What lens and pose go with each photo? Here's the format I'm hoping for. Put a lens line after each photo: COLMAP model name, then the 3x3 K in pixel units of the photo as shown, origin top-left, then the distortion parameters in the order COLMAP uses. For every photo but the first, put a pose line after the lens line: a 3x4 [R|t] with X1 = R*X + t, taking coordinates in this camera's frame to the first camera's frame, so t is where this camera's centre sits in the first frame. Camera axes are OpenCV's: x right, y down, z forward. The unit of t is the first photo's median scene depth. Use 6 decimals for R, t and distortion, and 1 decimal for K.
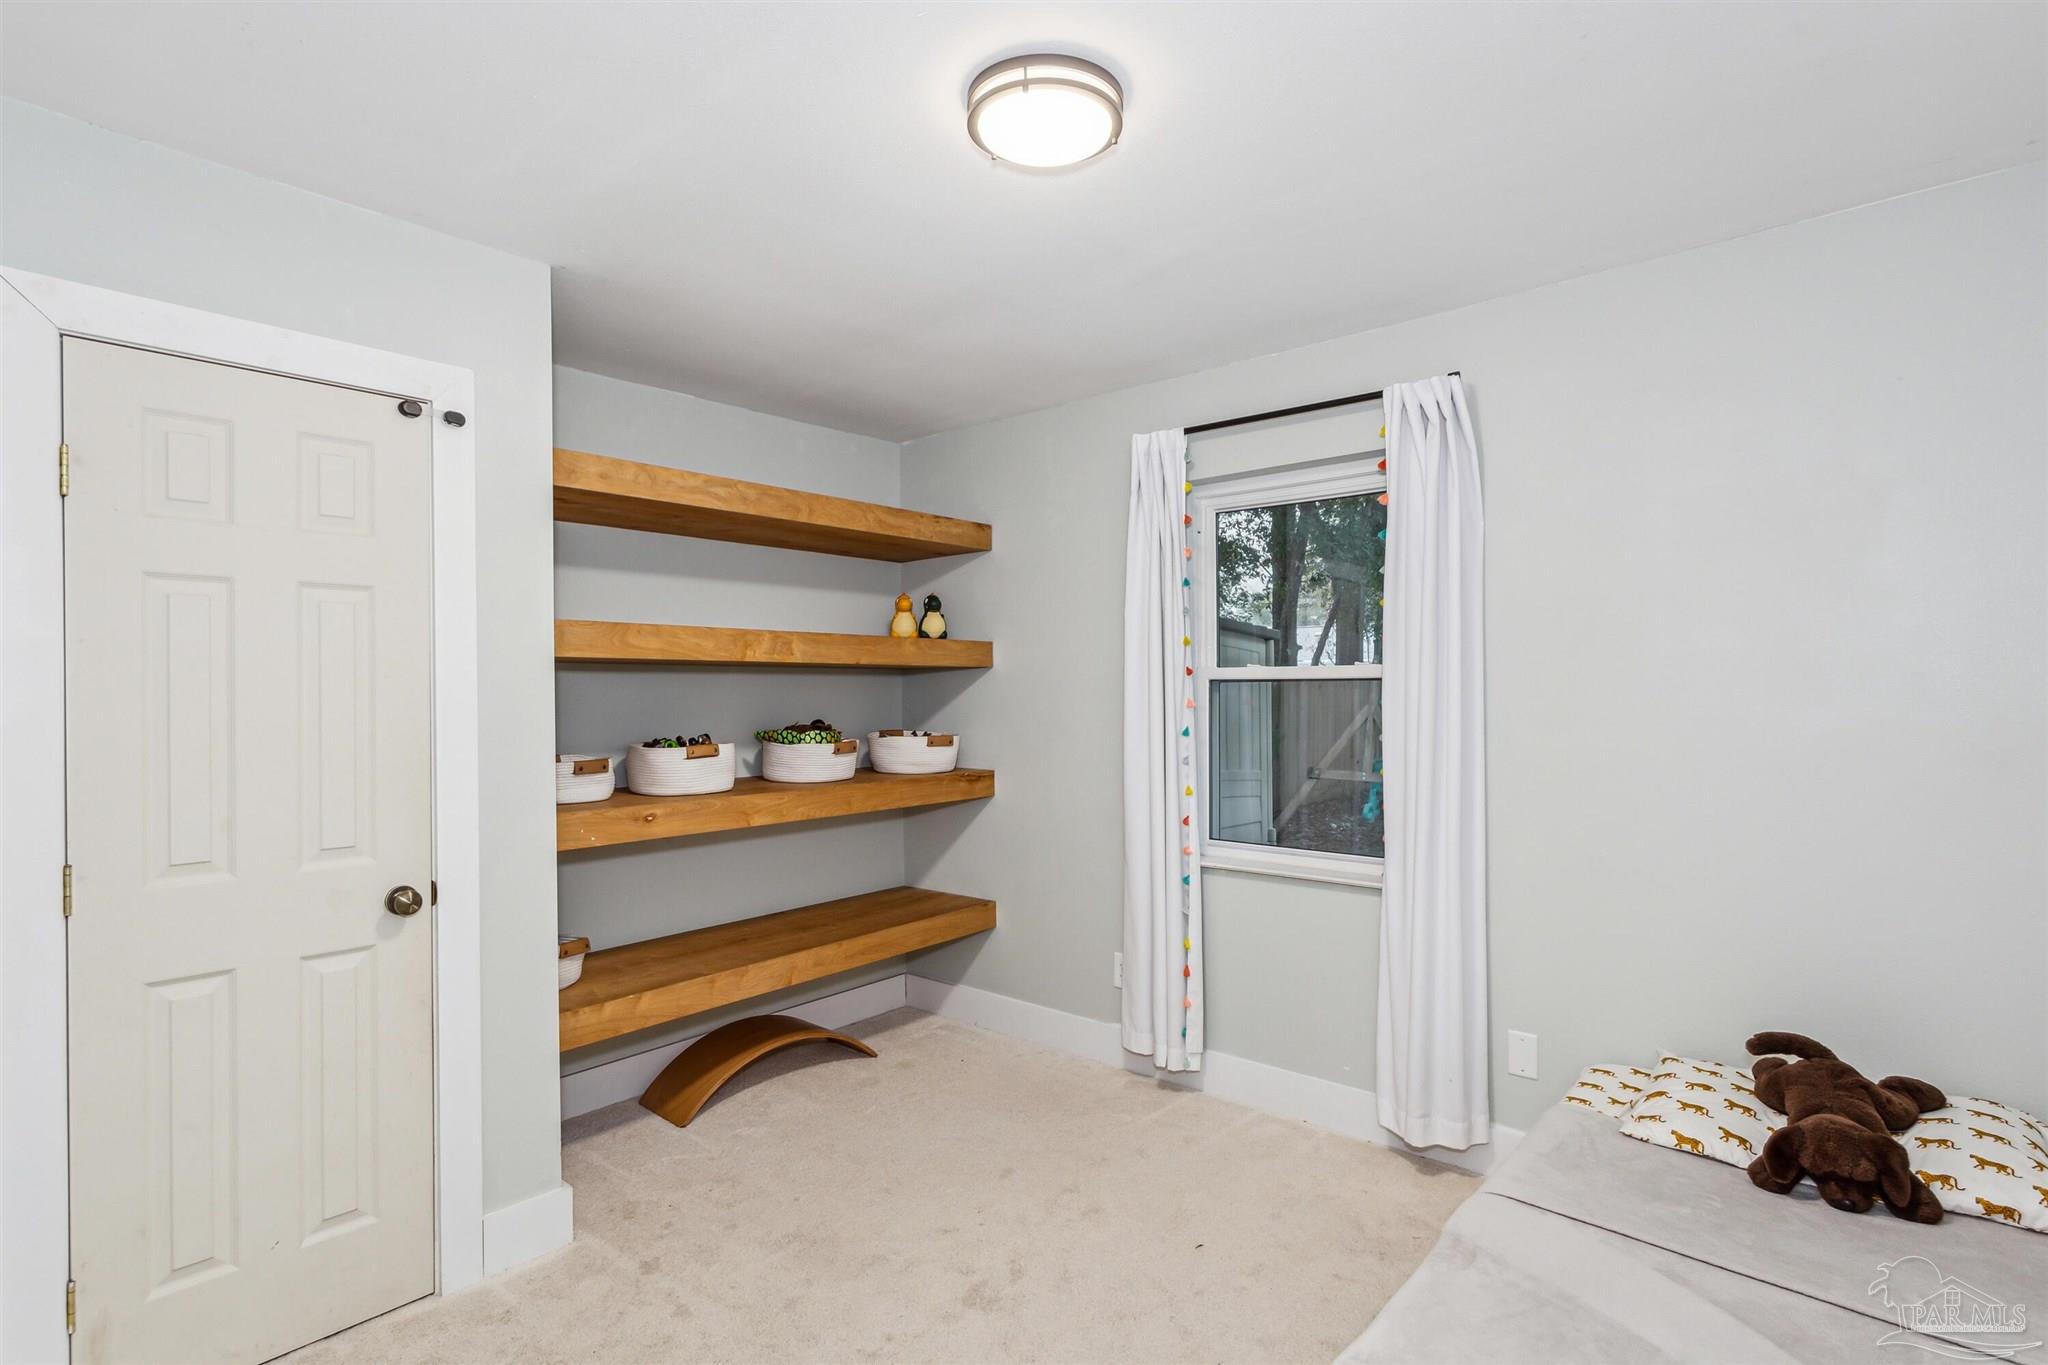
lens RADIAL K [[1010.0, 0, 1024.2], [0, 1010.0, 683.3], [0, 0, 1]] dist [-0.000148, 0.000062]
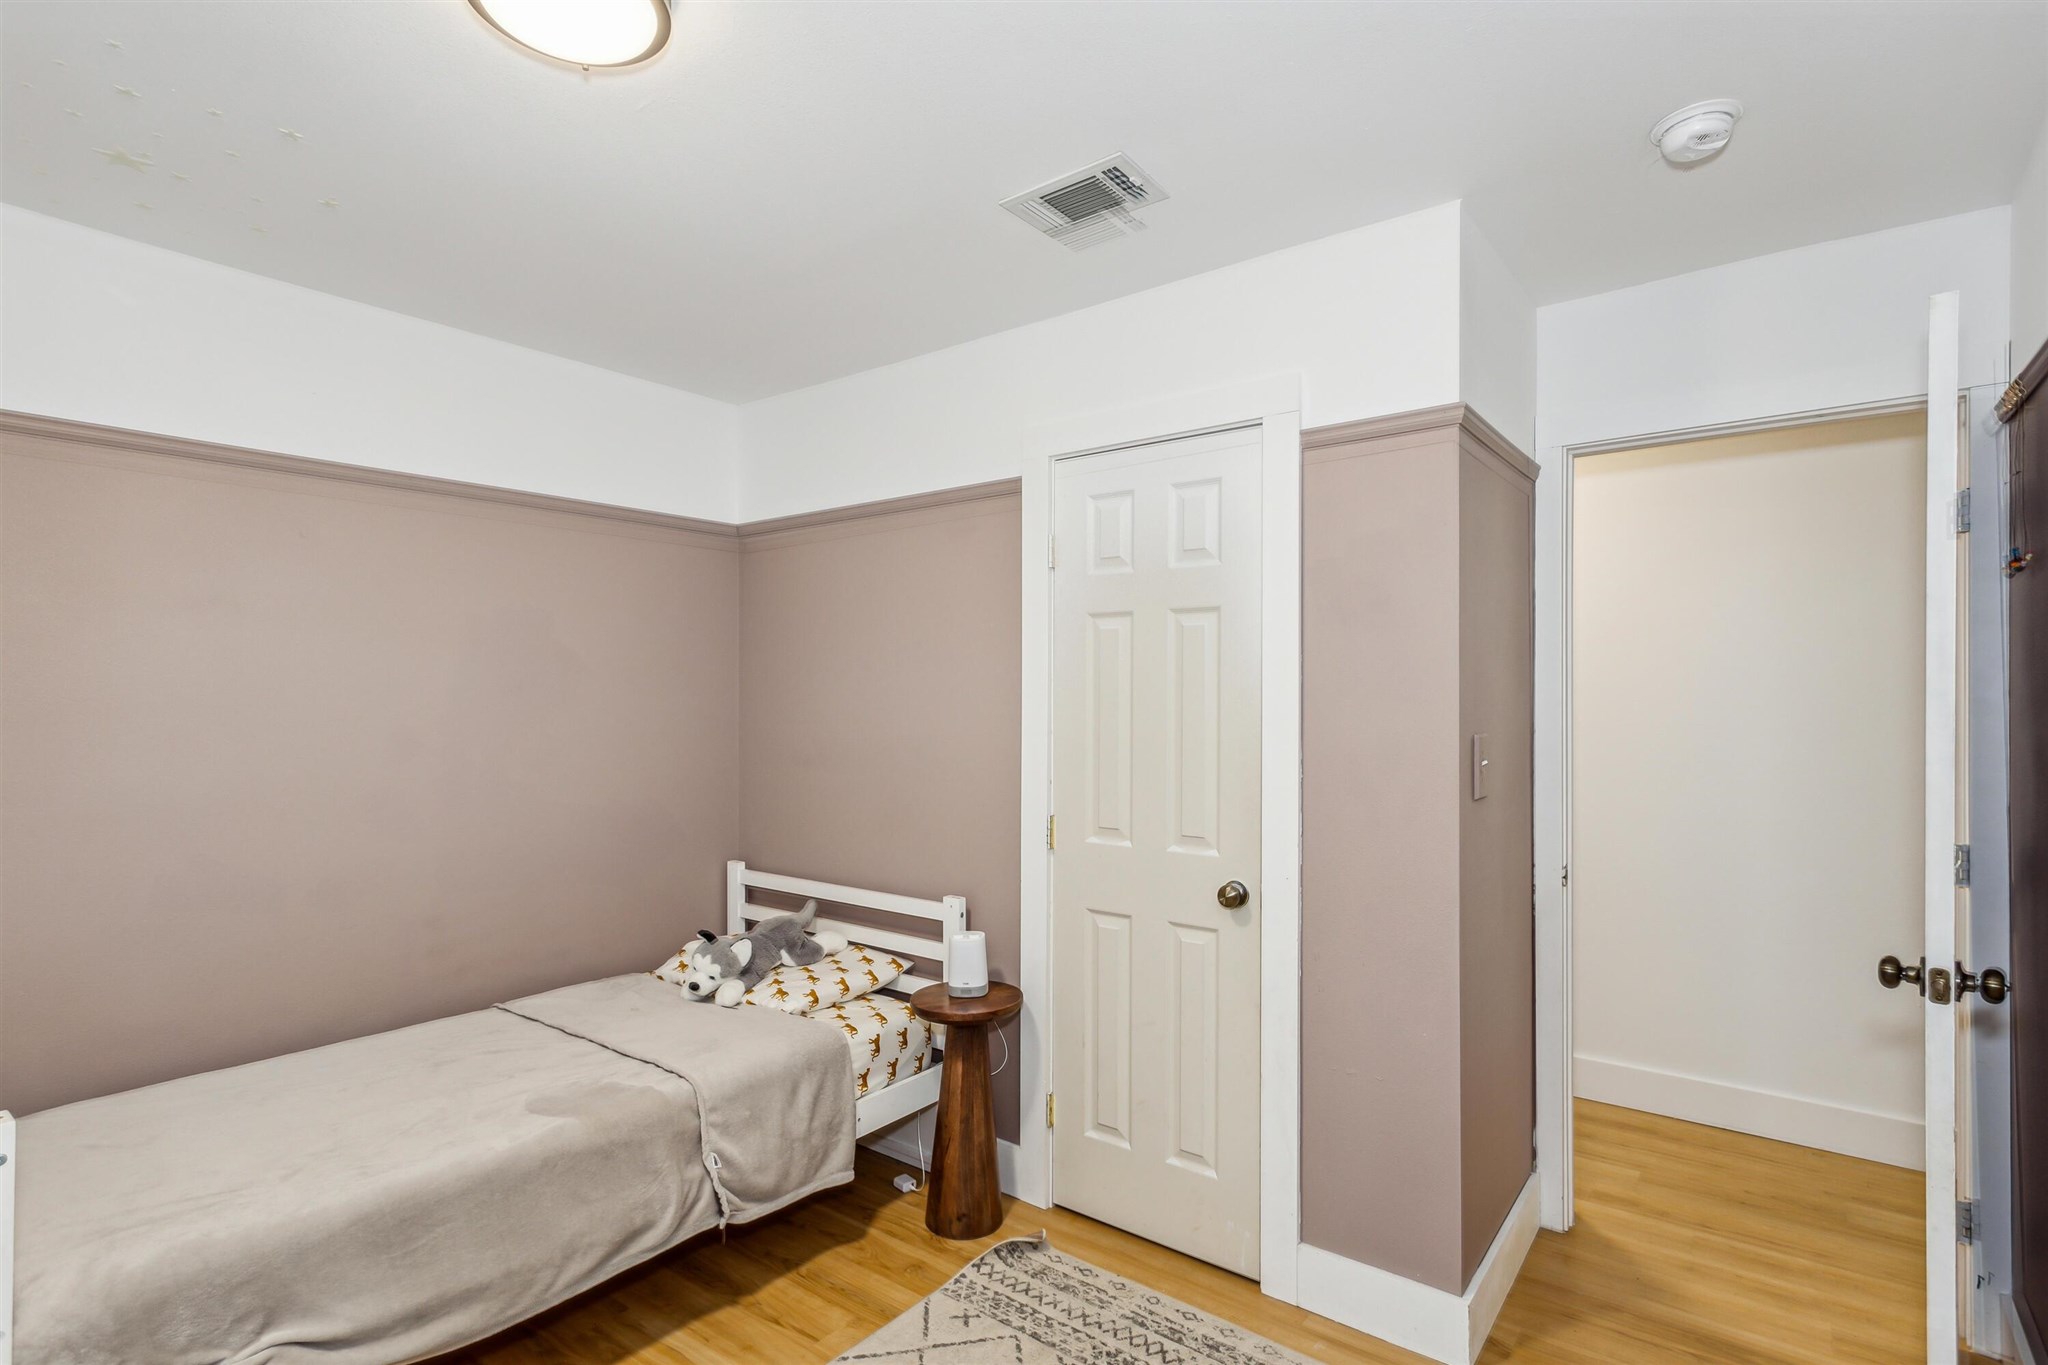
lens RADIAL K [[1010.0, 0, 1024.3], [0, 1010.0, 689.4], [0, 0, 1]] dist [-0.000148, 0.000062]
pose [[0.045956, -0.003050, -0.998939, 0.464789], [0.000565, 0.999995, -0.003027, -0.002177], [0.998943, -0.000425, 0.045958, 0.750579]]
